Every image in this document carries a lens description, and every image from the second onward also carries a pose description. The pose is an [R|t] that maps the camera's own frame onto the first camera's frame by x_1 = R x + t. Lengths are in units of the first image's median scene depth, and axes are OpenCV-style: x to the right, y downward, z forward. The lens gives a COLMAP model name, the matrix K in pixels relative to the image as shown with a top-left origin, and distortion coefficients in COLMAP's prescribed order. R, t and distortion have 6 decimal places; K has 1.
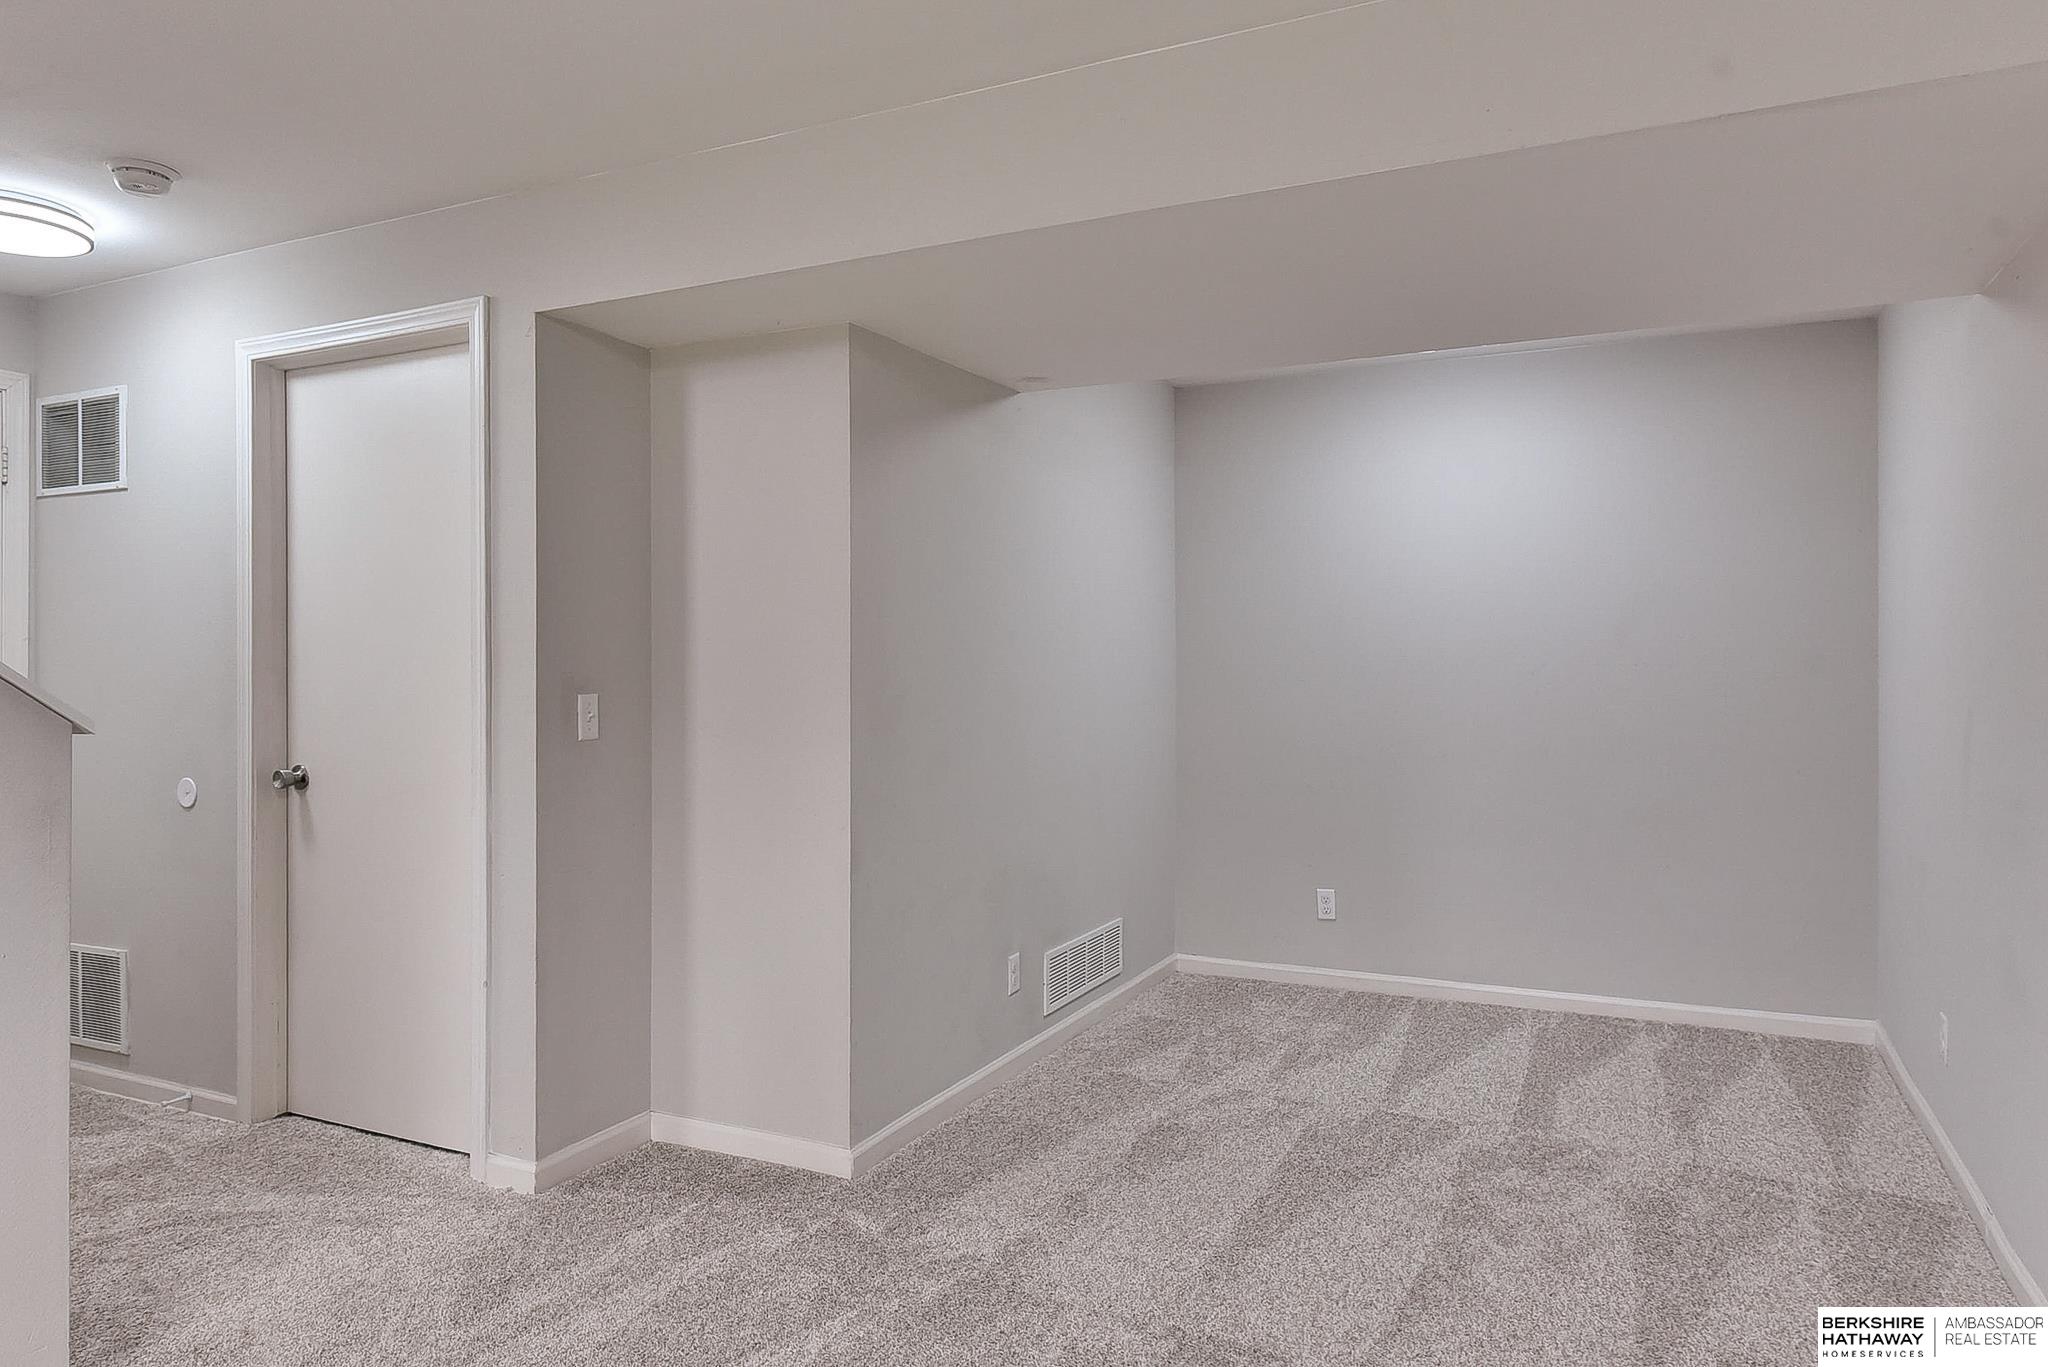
lens RADIAL K [[1282.0, 0, 1024.9], [0, 1282.0, 676.3], [0, 0, 1]] dist [0.004406, -0.000133]
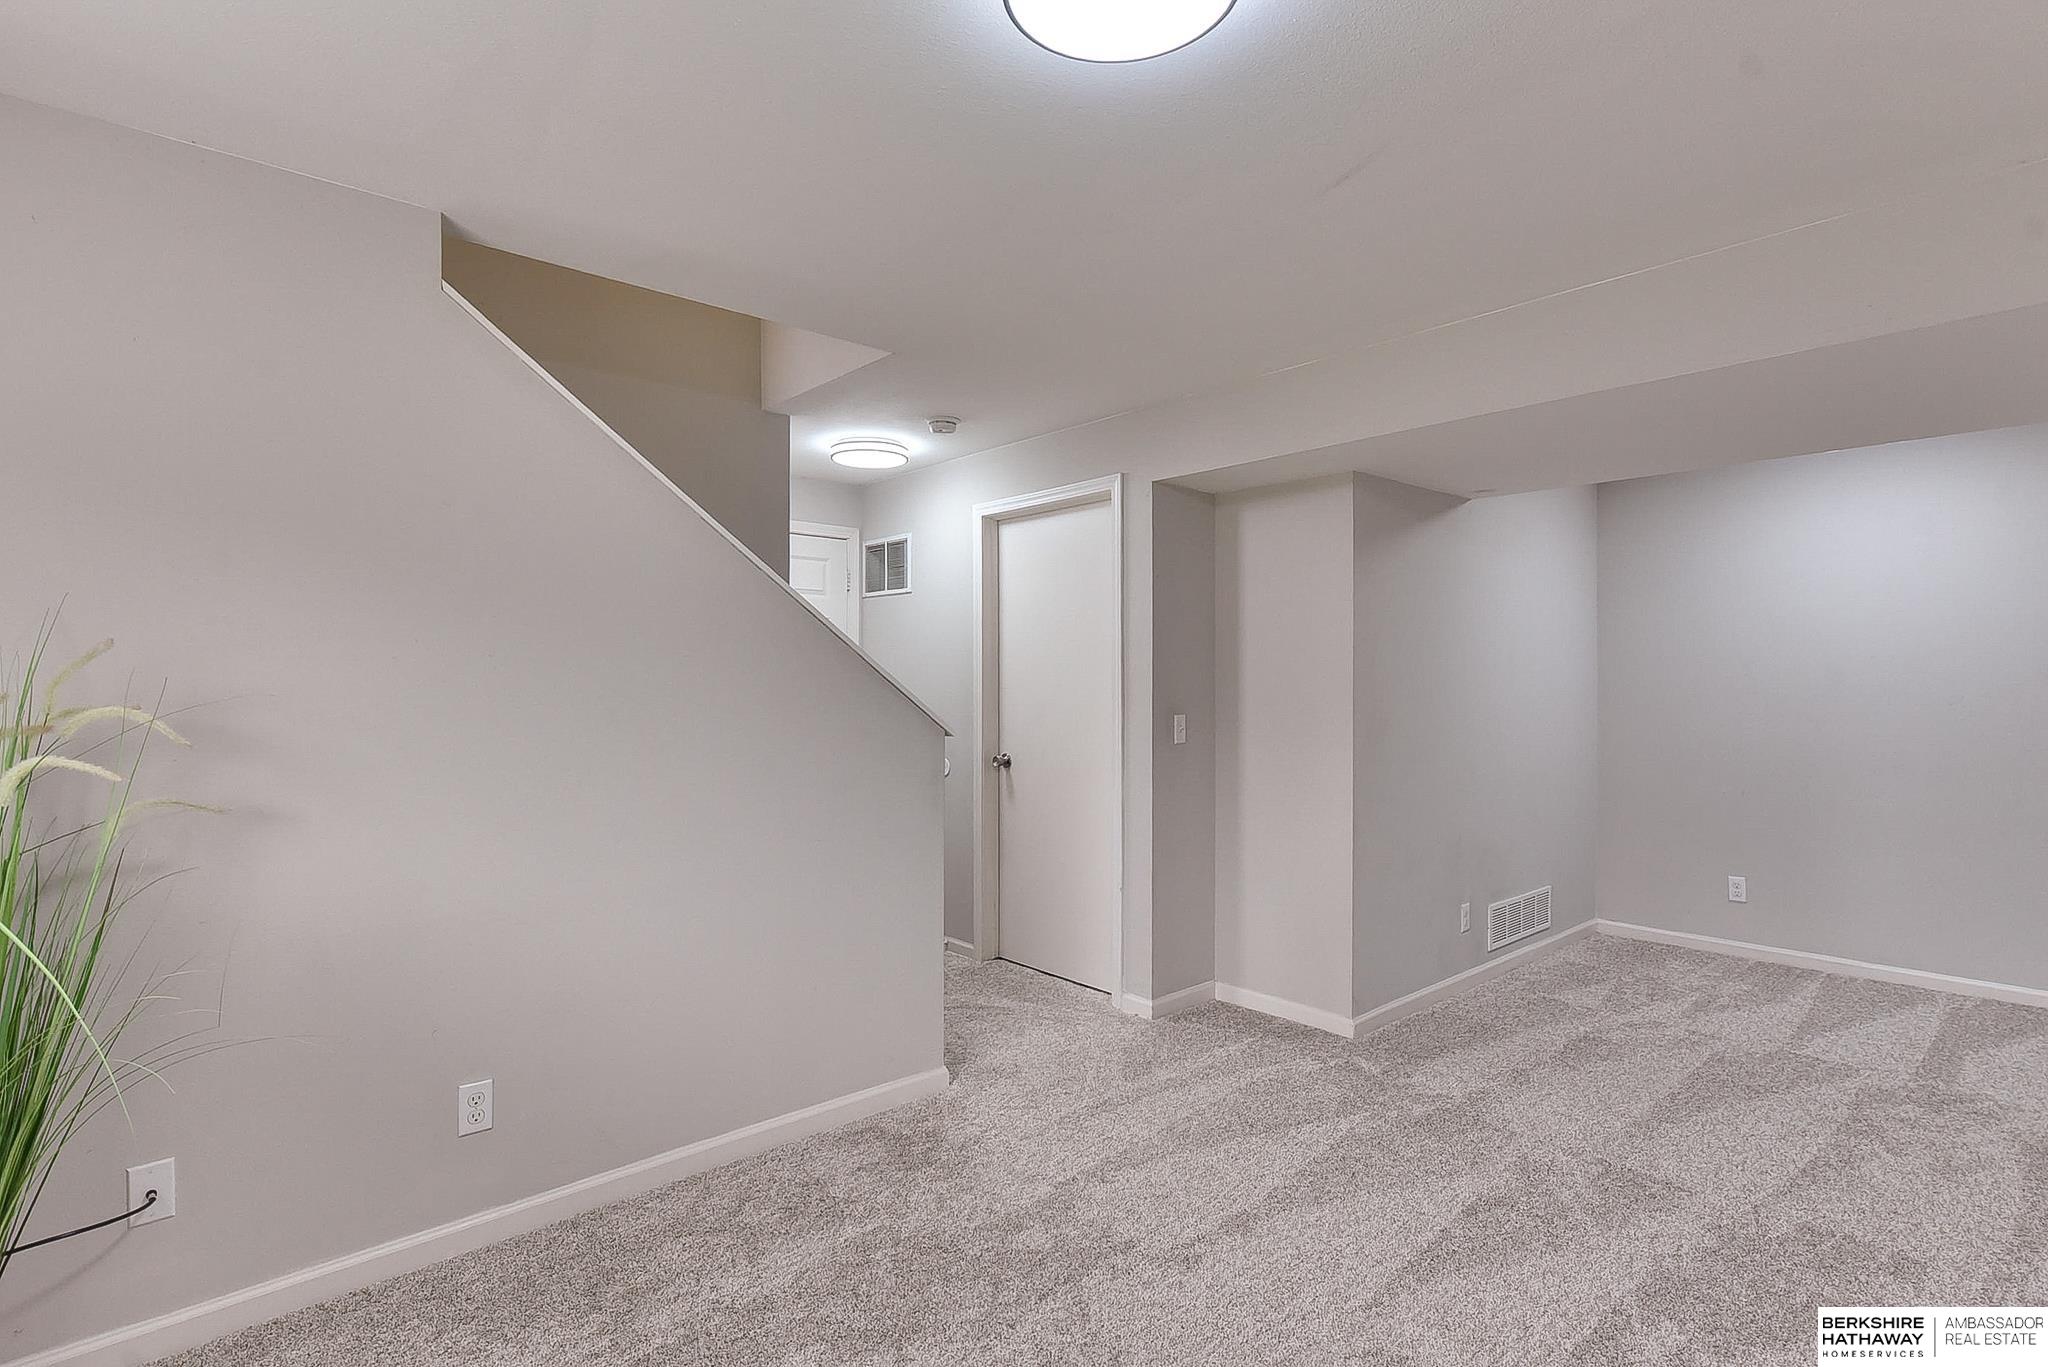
lens RADIAL K [[986.4, 0, 1024.2], [0, 986.4, 688.6], [0, 0, 1]] dist [-0.002090, -0.001698]
pose [[0.919799, 0.002927, -0.392379, -0.036863], [-0.003776, 0.999992, -0.001393, -0.016350], [0.392372, 0.002763, 0.919802, -0.212563]]
